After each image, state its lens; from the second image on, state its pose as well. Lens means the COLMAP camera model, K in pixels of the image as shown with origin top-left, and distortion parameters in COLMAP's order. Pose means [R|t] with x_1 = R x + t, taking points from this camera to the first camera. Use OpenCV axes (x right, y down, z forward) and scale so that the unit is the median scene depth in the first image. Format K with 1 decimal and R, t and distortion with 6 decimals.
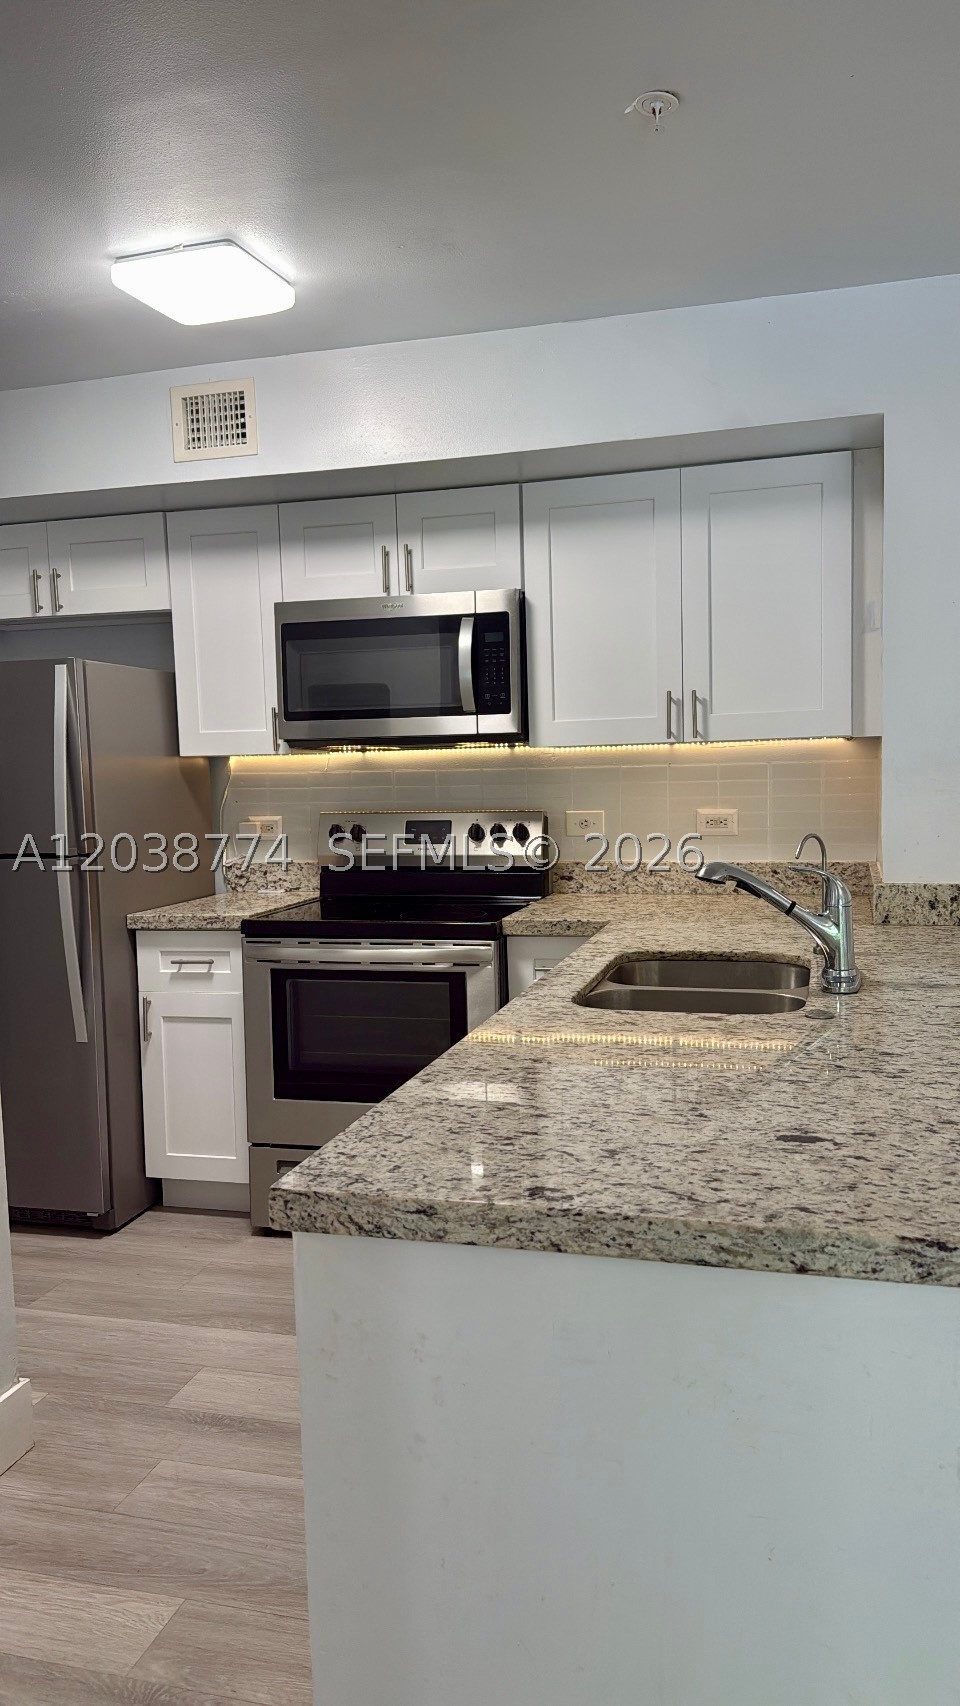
lens RADIAL K [[1256.9, 0, 483.0], [0, 1256.9, 856.1], [0, 0, 1]] dist [0.053928, -0.061102]
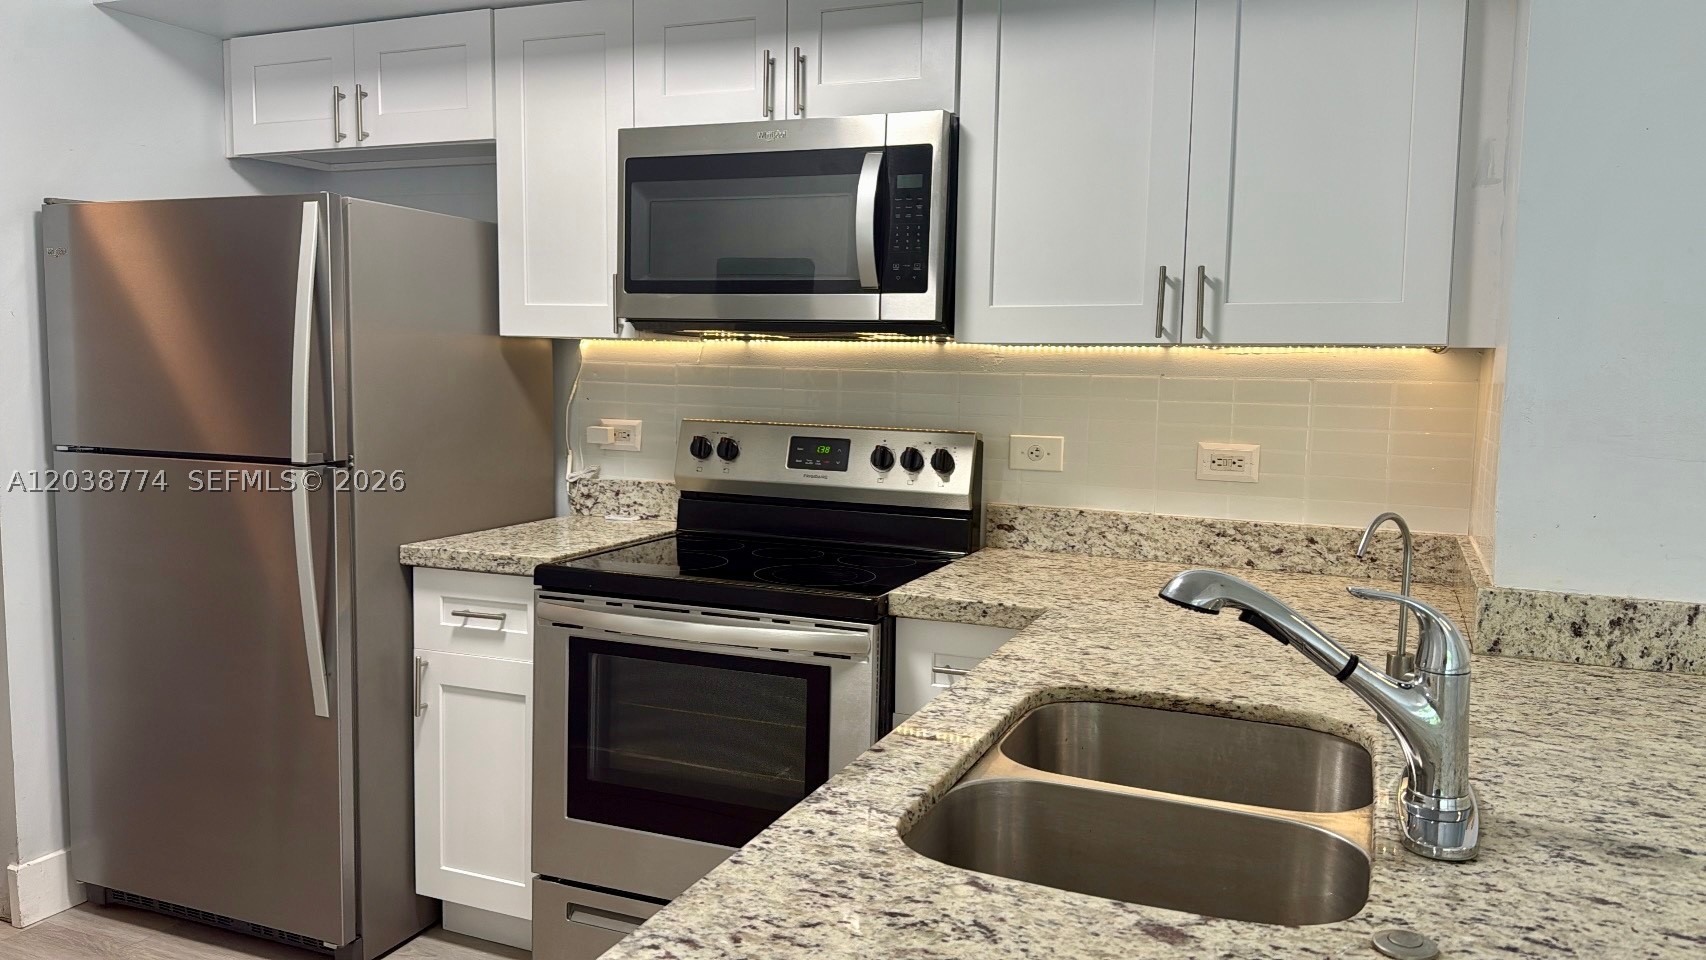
lens RADIAL K [[1256.9, 0, 829.8], [0, 1256.9, 473.7], [0, 0, 1]] dist [0.053928, -0.061102]
pose [[0.989953, 0.055311, -0.130129, 0.063427], [-0.053029, 0.998373, 0.020935, -0.024794], [0.131075, -0.013824, 0.991276, 0.298339]]
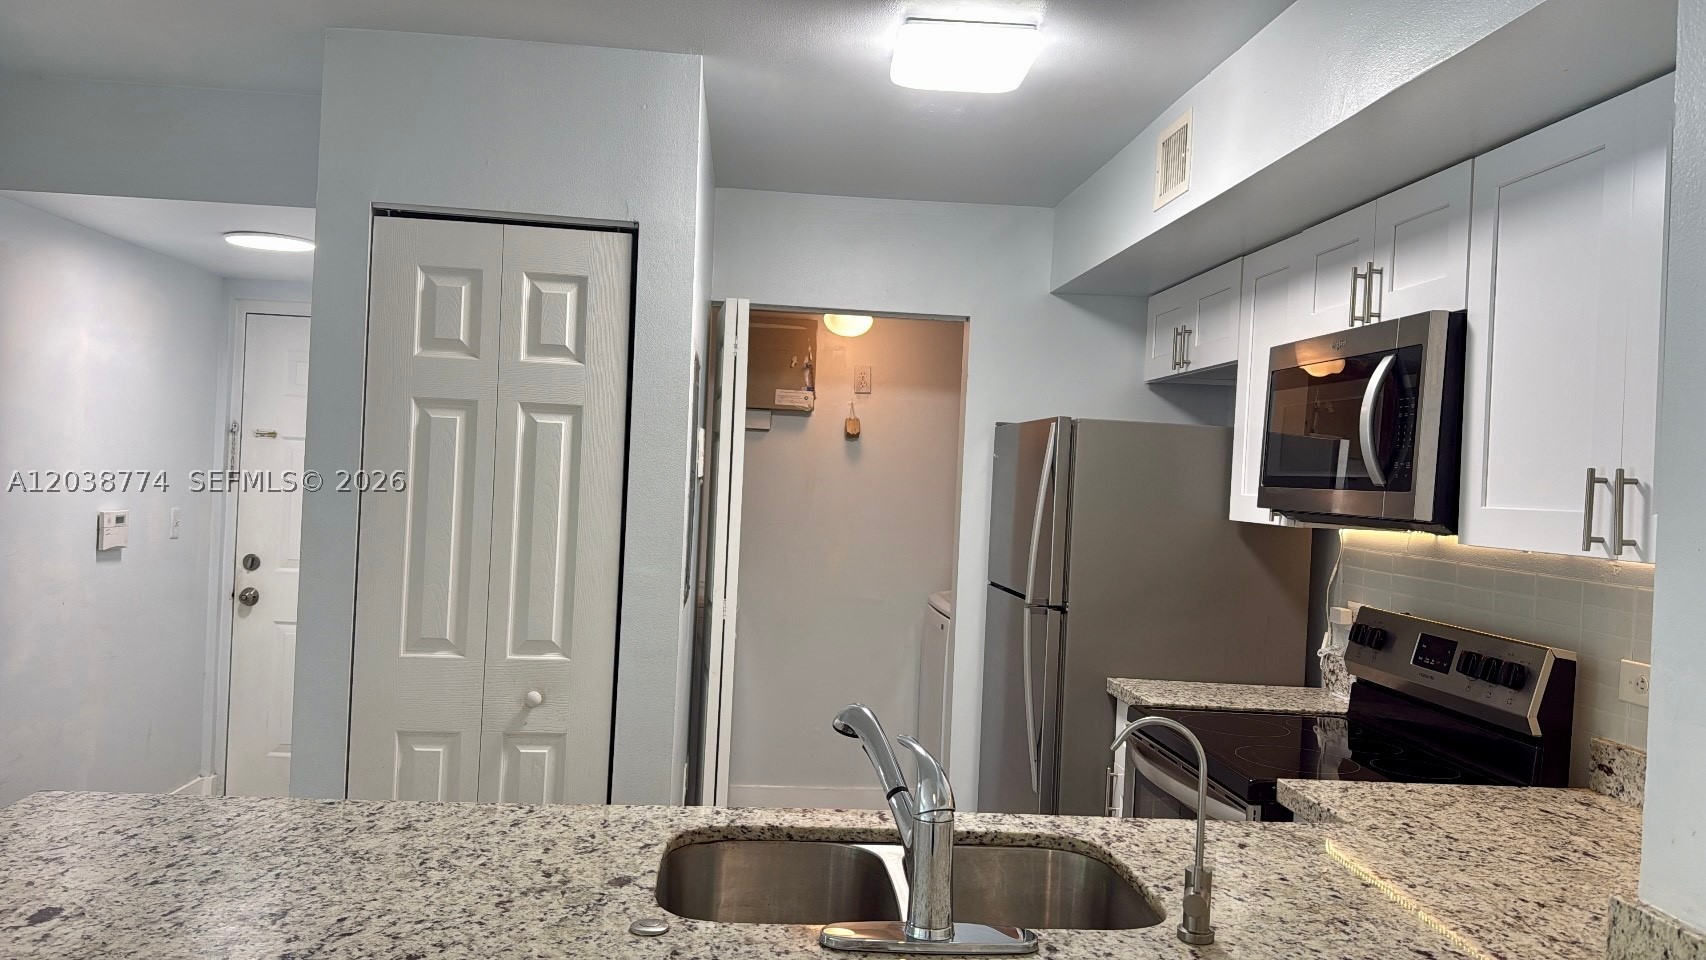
lens RADIAL K [[1256.9, 0, 853.6], [0, 1256.9, 480.8], [0, 0, 1]] dist [0.053928, -0.061102]
pose [[0.341599, 0.045340, -0.938751, 0.553806], [-0.128021, 0.991771, 0.001315, -0.080628], [0.931086, 0.119730, 0.344593, 0.474853]]
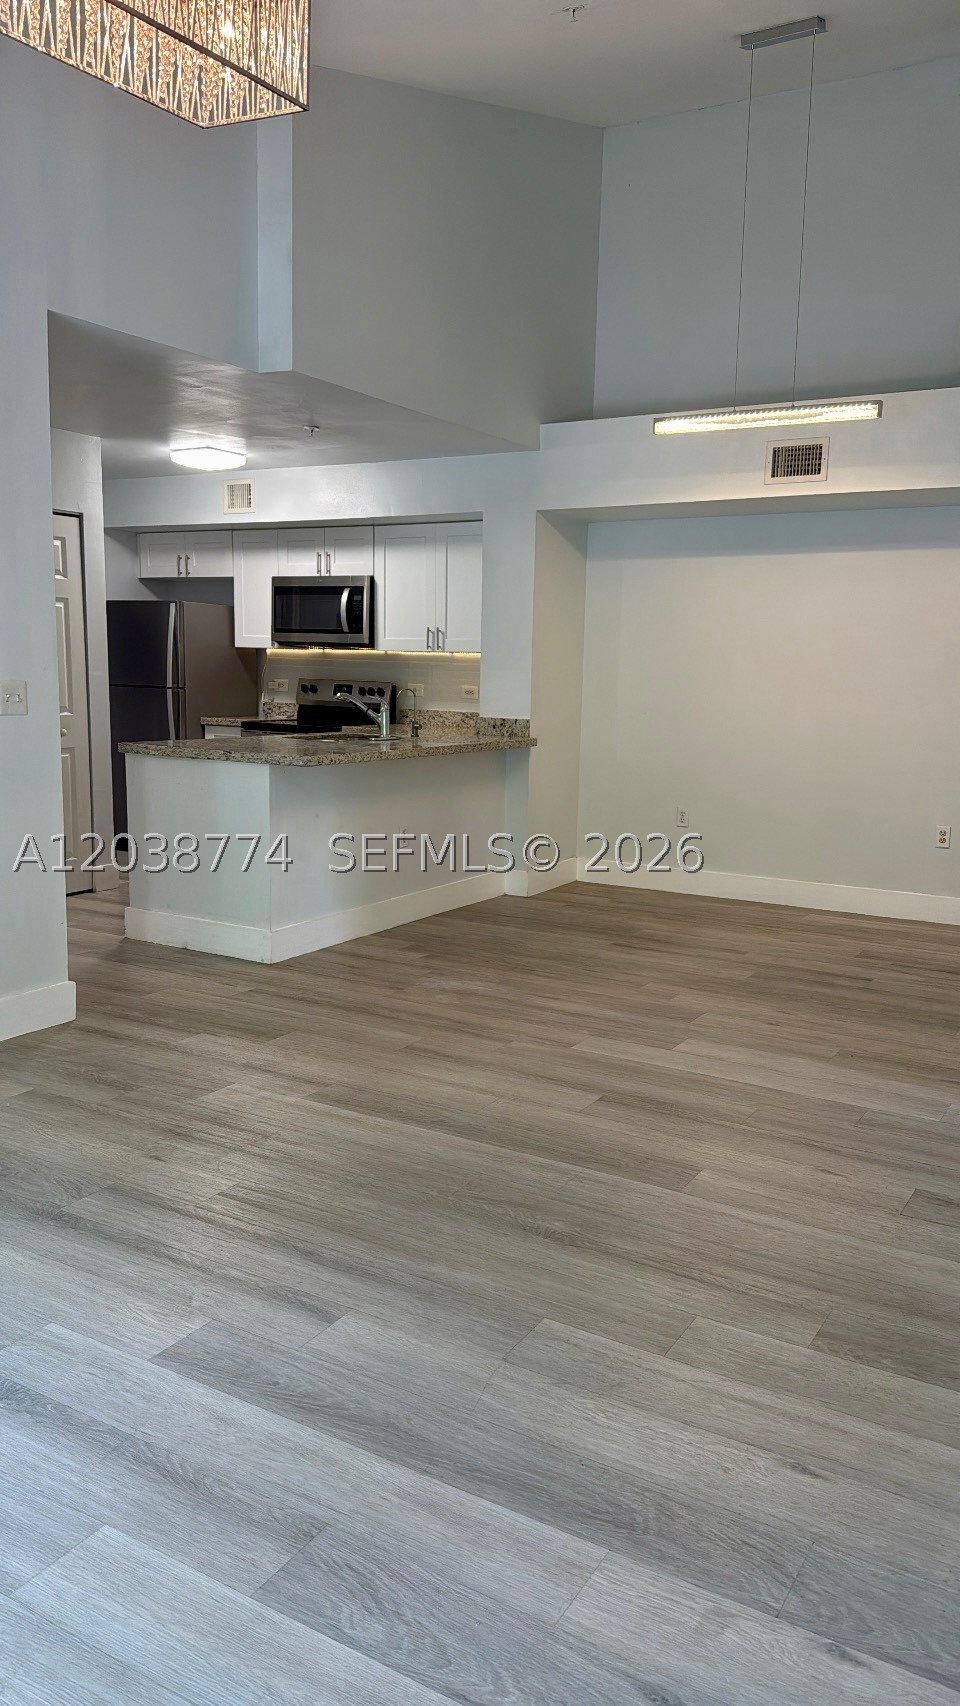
lens RADIAL K [[1256.9, 0, 471.9], [0, 1256.9, 880.3], [0, 0, 1]] dist [0.053928, -0.061102]
pose [[0.964444, 0.093424, -0.247222, 0.769130], [-0.070203, 0.992391, 0.101152, 0.073847], [0.254791, -0.080200, 0.963665, -1.064340]]
